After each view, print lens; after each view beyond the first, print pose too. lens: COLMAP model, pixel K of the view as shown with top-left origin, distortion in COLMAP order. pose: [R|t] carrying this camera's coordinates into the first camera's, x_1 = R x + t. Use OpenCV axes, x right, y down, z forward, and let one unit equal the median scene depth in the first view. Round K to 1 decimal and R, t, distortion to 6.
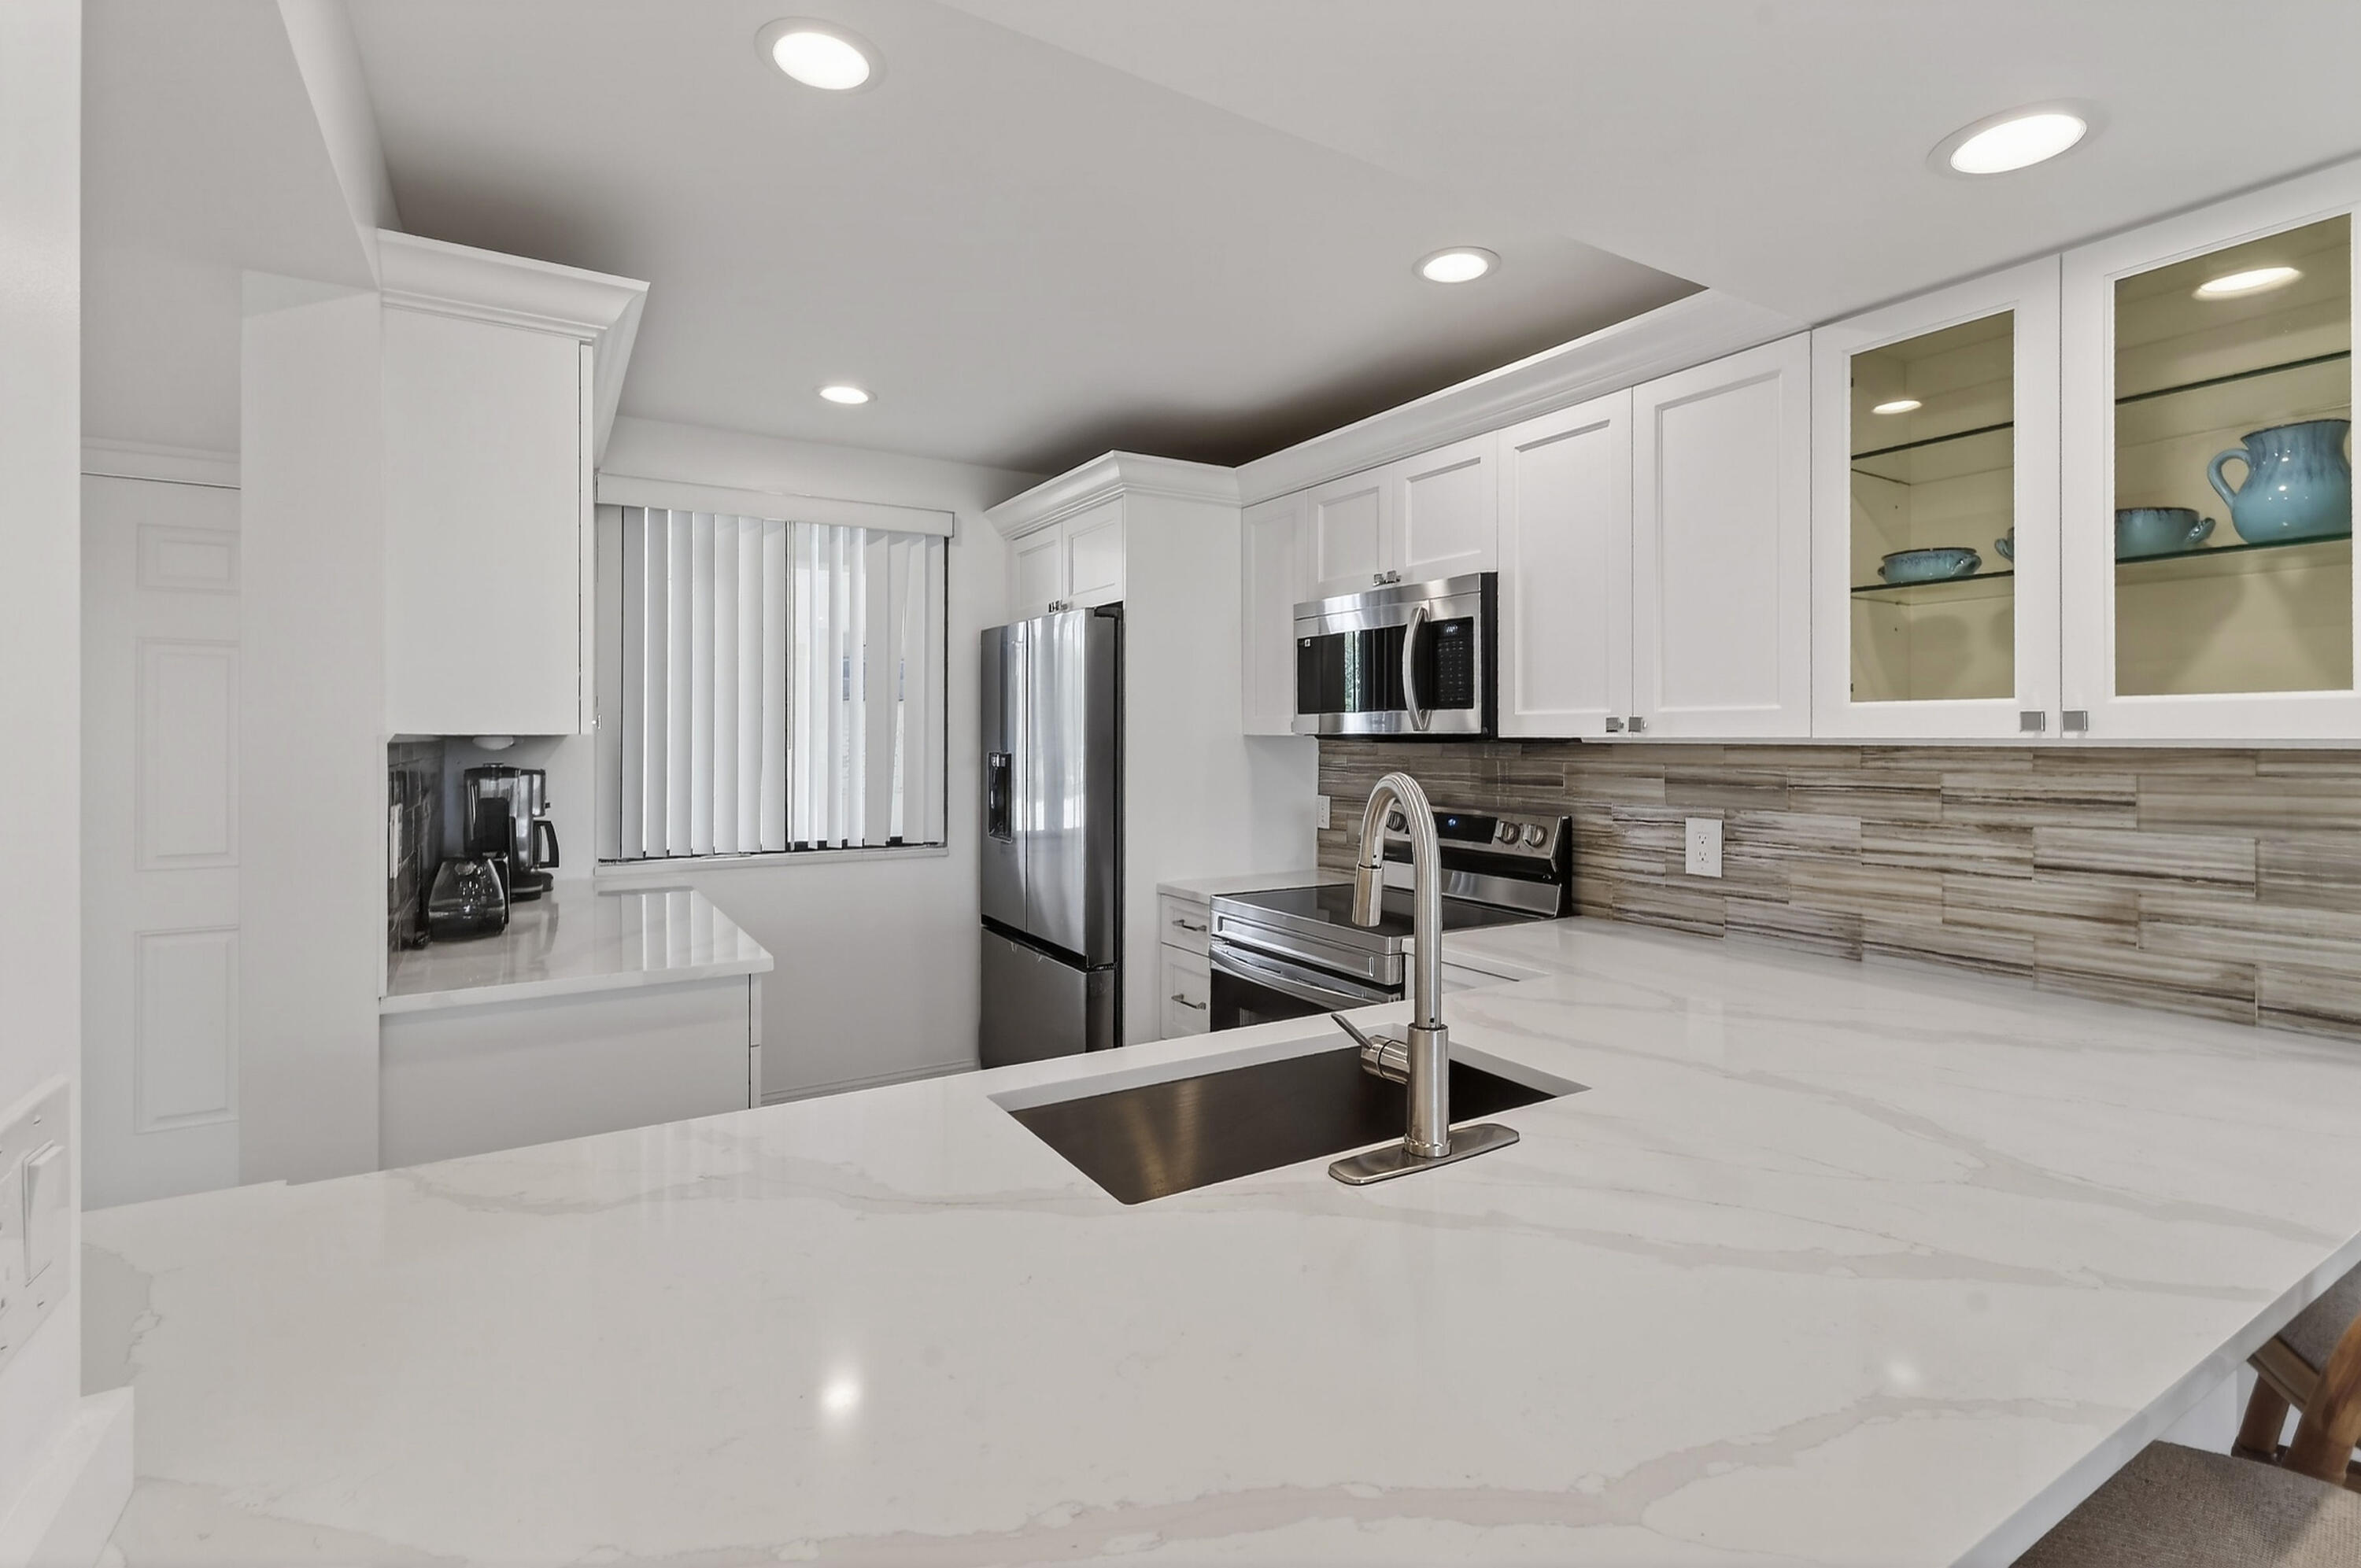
lens RADIAL K [[1065.0, 0, 1178.6], [0, 1065.0, 736.2], [0, 0, 1]] dist [0.012457, -0.006785]
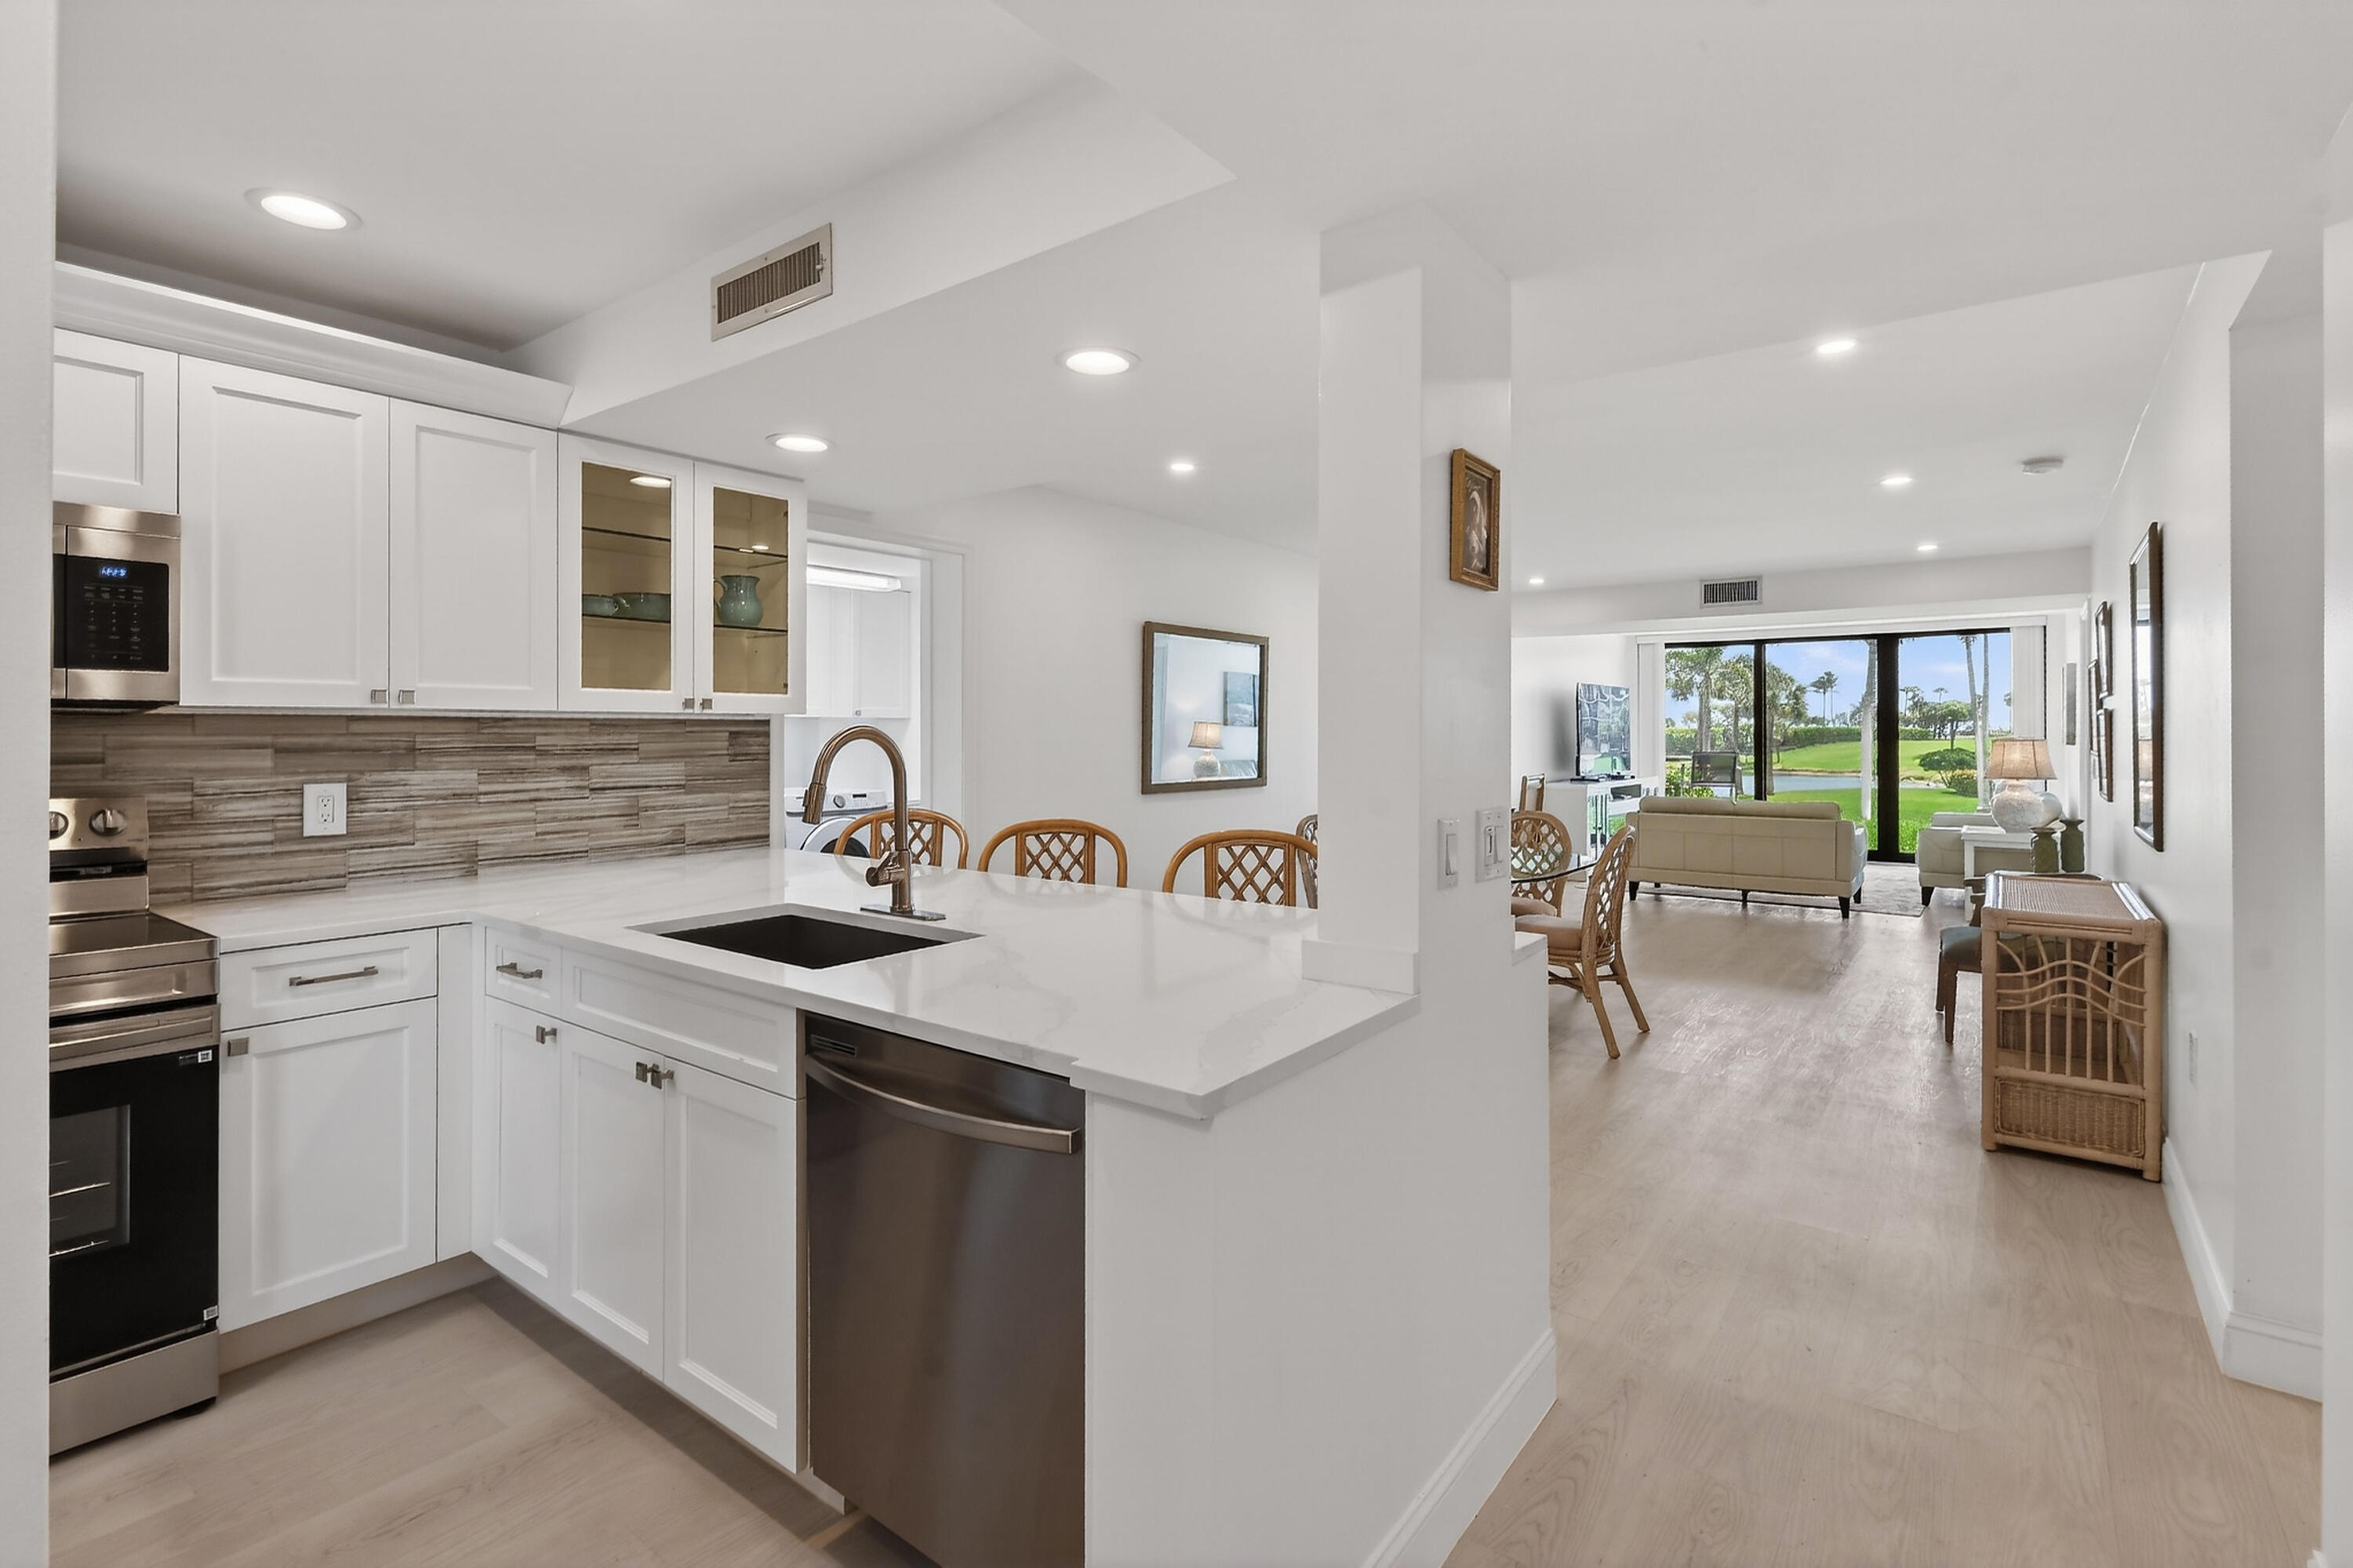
lens RADIAL K [[1061.6, 0, 1205.5], [0, 1061.6, 732.9], [0, 0, 1]] dist [0.012457, -0.006785]
pose [[-0.384949, -0.000857, 0.922937, -0.818401], [0.000857, 0.999999, 0.001286, 0.022896], [-0.922937, 0.001287, -0.384948, 0.551928]]
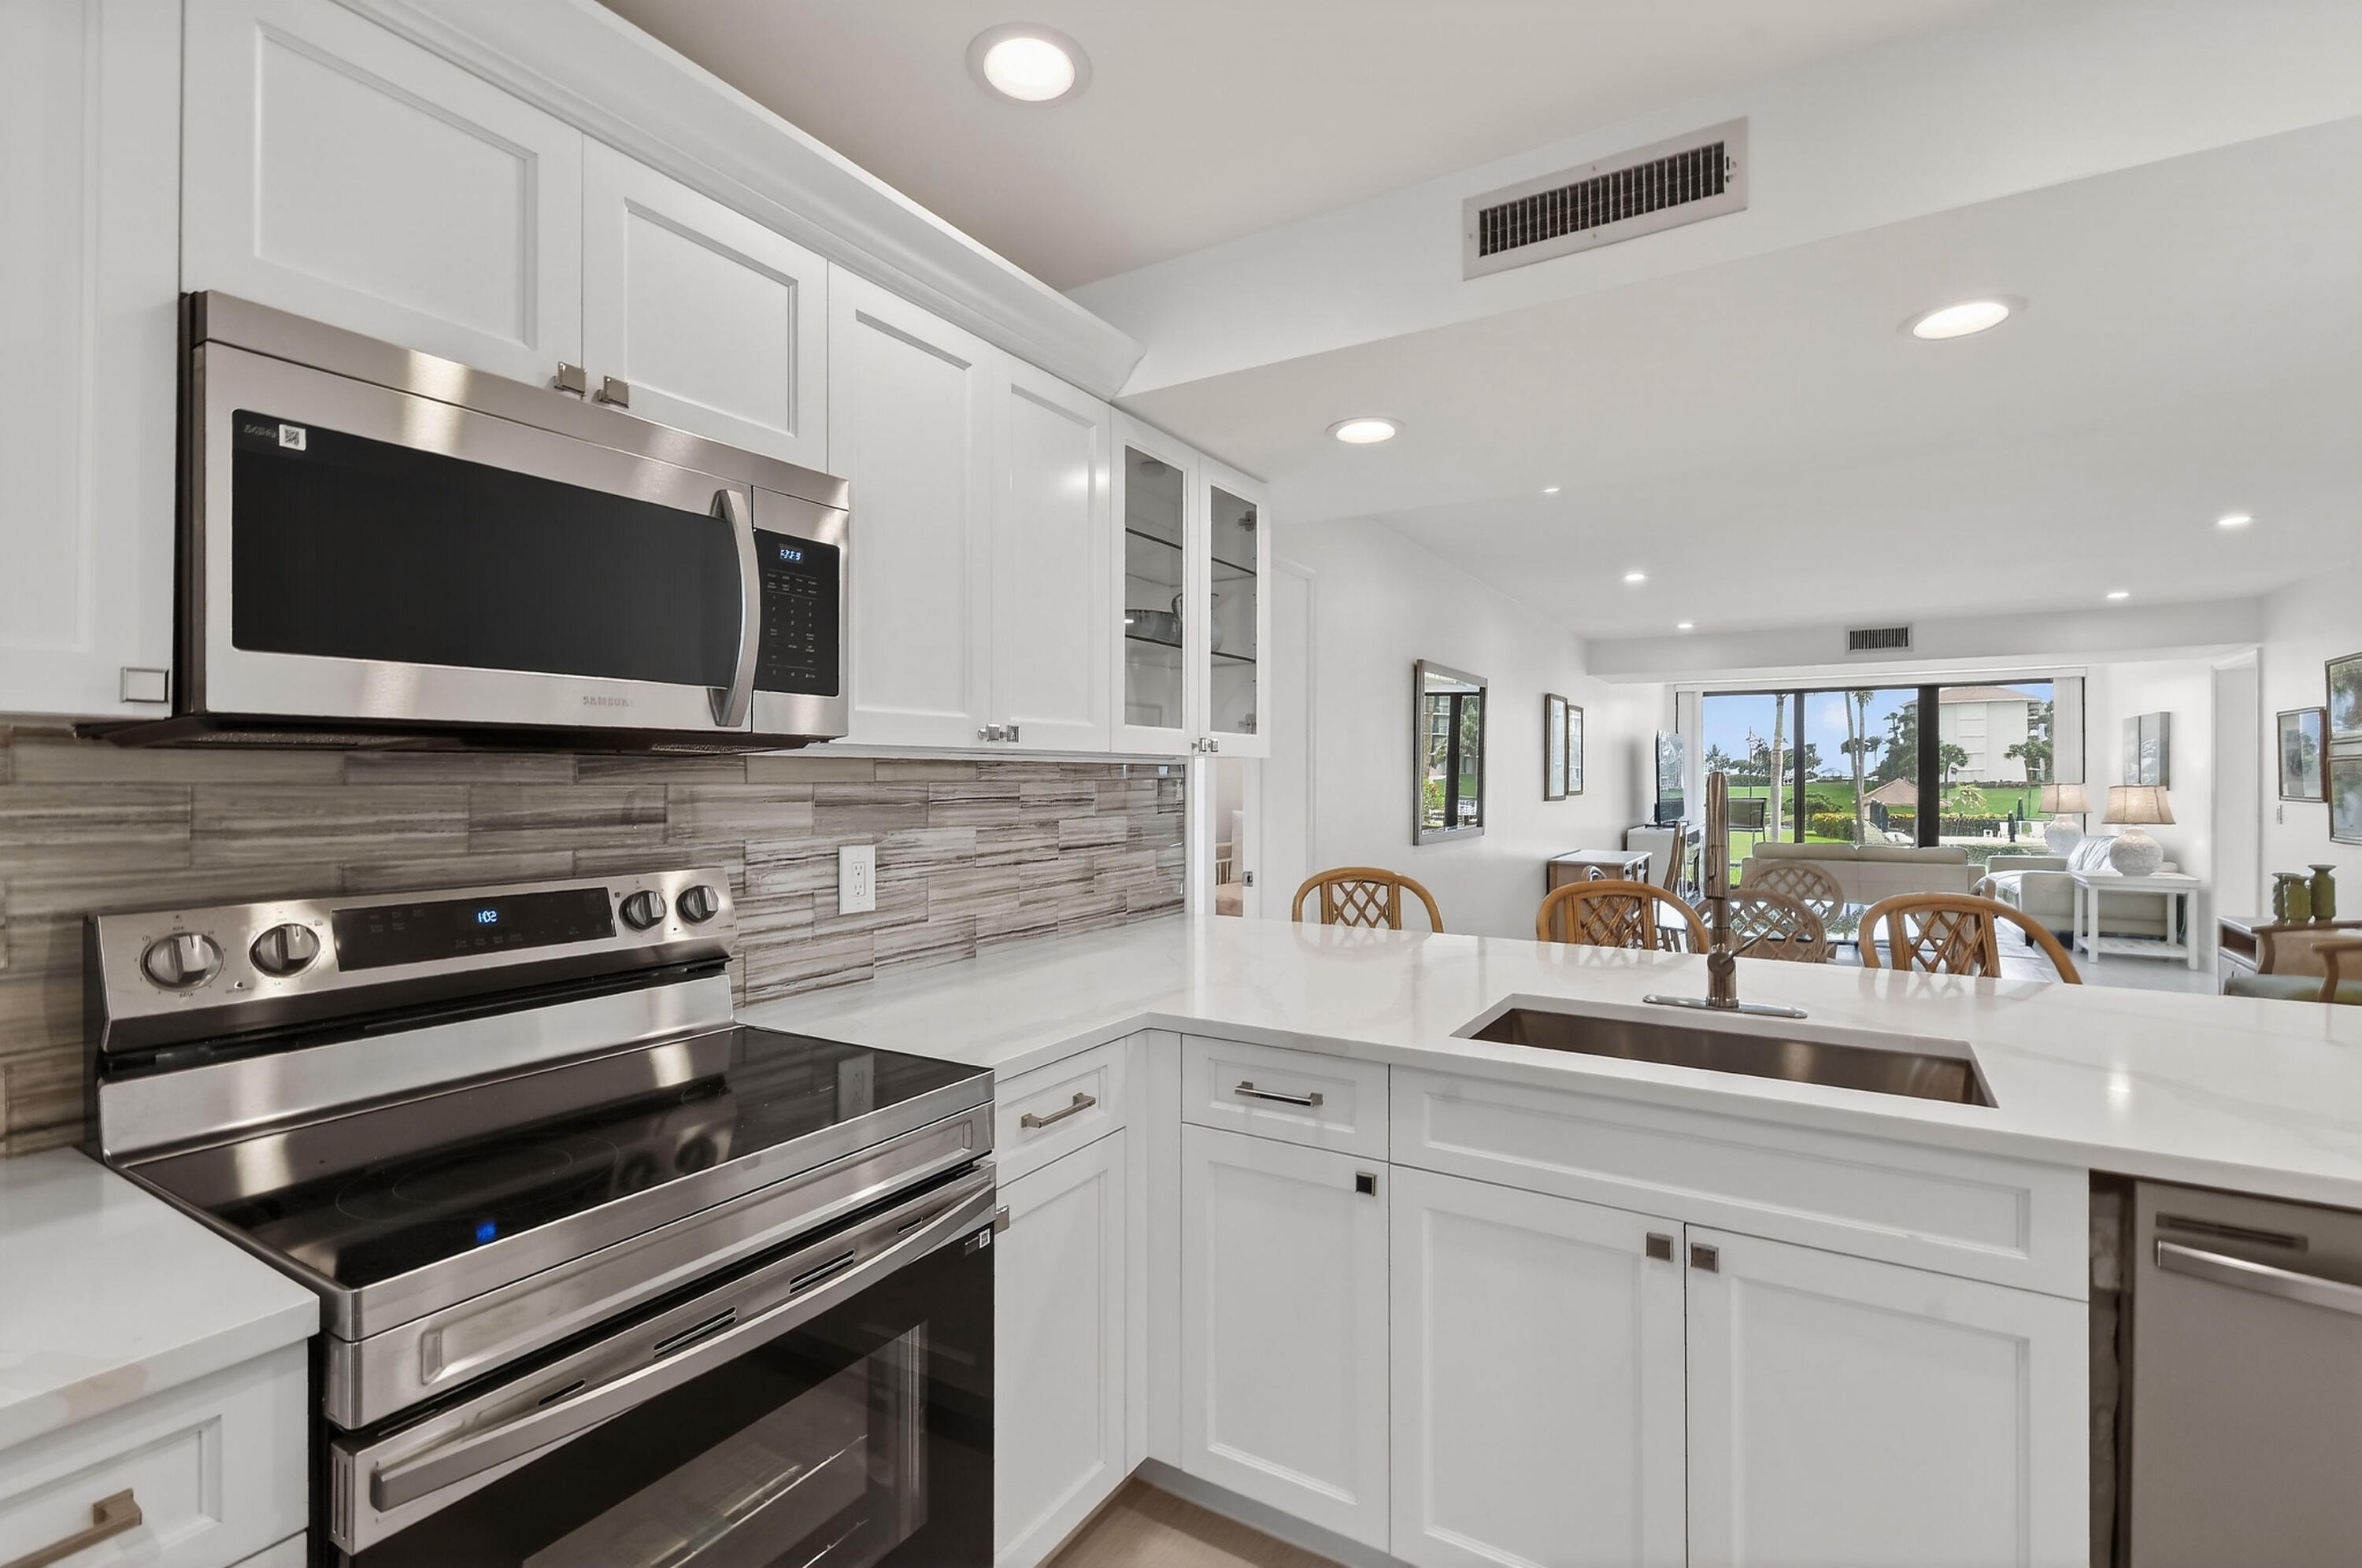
lens RADIAL K [[1065.5, 0, 1195.1], [0, 1065.5, 777.2], [0, 0, 1]] dist [0.012457, -0.006785]
pose [[-0.463440, -0.002181, 0.886126, -0.360978], [-0.001225, 0.999998, 0.001820, 0.019515], [-0.886127, -0.000242, -0.463442, 1.086119]]
